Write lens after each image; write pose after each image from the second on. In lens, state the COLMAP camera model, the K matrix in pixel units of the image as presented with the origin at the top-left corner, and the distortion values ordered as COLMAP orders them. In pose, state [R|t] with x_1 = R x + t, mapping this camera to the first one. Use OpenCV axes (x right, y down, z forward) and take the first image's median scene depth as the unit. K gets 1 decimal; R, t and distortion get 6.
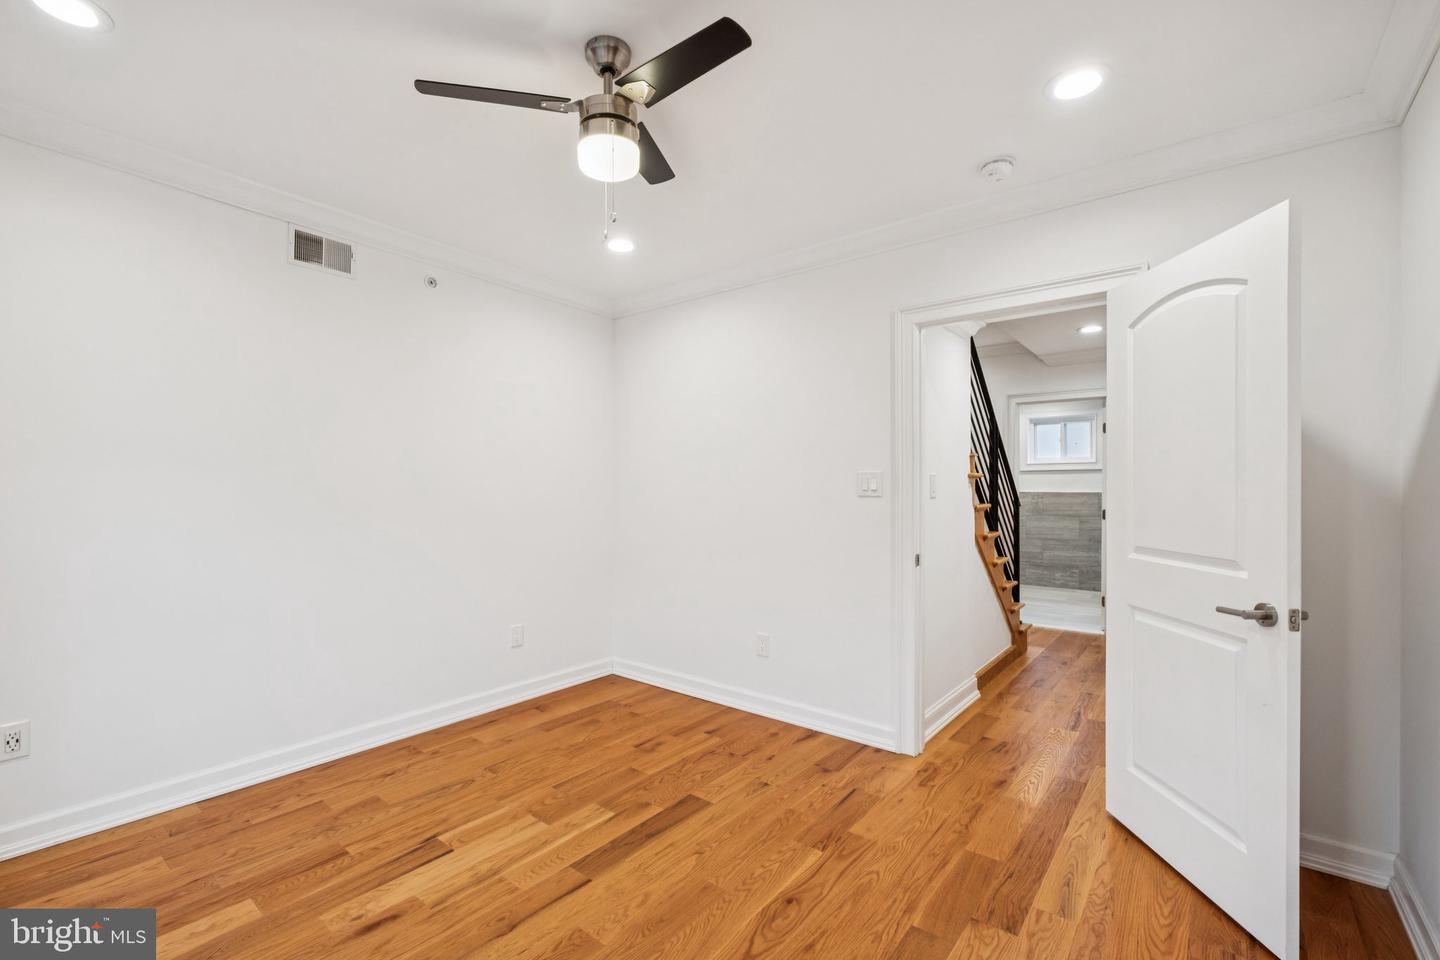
lens RADIAL K [[632.7, 0, 706.1], [0, 632.7, 477.9], [0, 0, 1]] dist [0.000231, -0.001191]
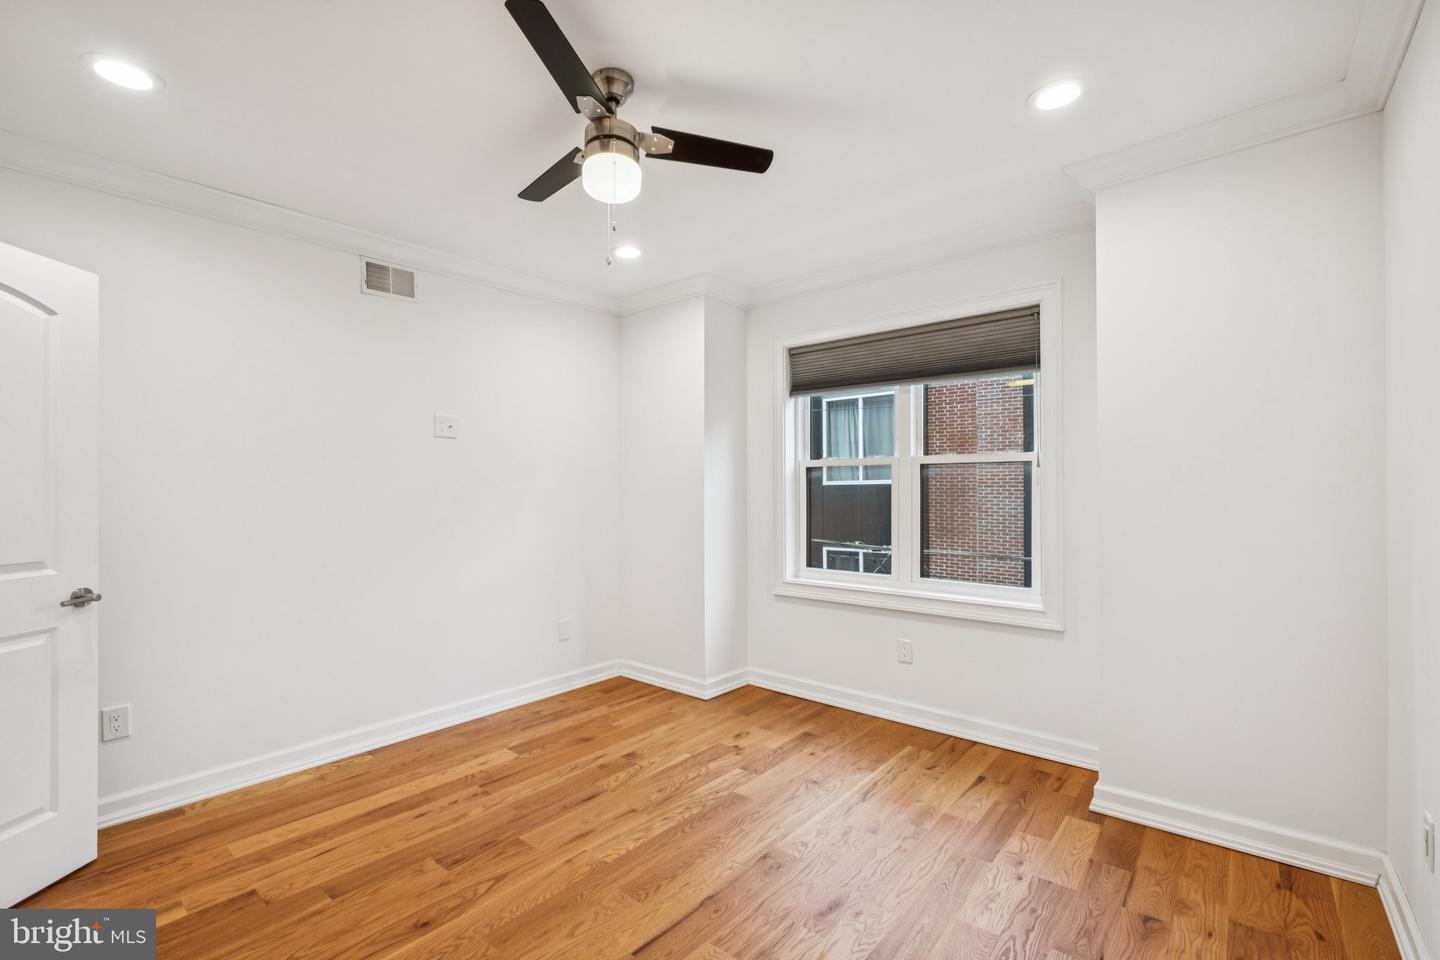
lens RADIAL K [[632.7, 0, 717.1], [0, 632.7, 489.6], [0, 0, 1]] dist [0.000231, -0.001191]
pose [[-0.999990, 0.003006, 0.003240, -0.270960], [0.002957, 0.999883, -0.015024, 0.021112], [-0.003285, -0.015014, -0.999882, 1.680928]]
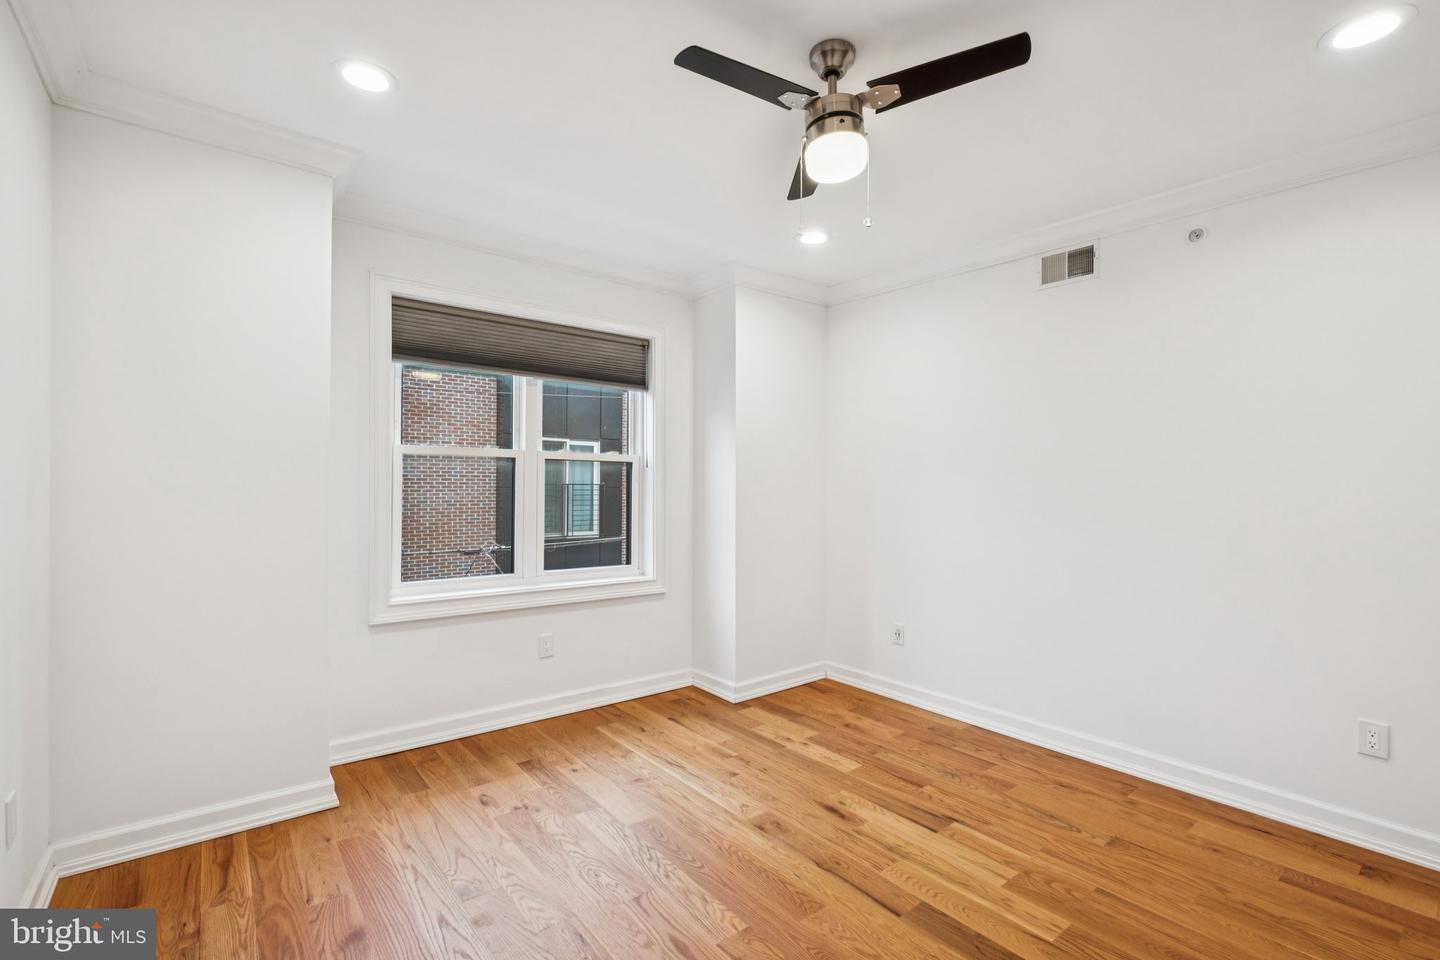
lens RADIAL K [[632.7, 0, 705.8], [0, 632.7, 481.4], [0, 0, 1]] dist [0.000231, -0.001191]
pose [[-0.215119, -0.007857, -0.976556, 0.707469], [0.004981, 0.999946, -0.009142, 0.009089], [0.976575, -0.006831, -0.215068, 0.837624]]
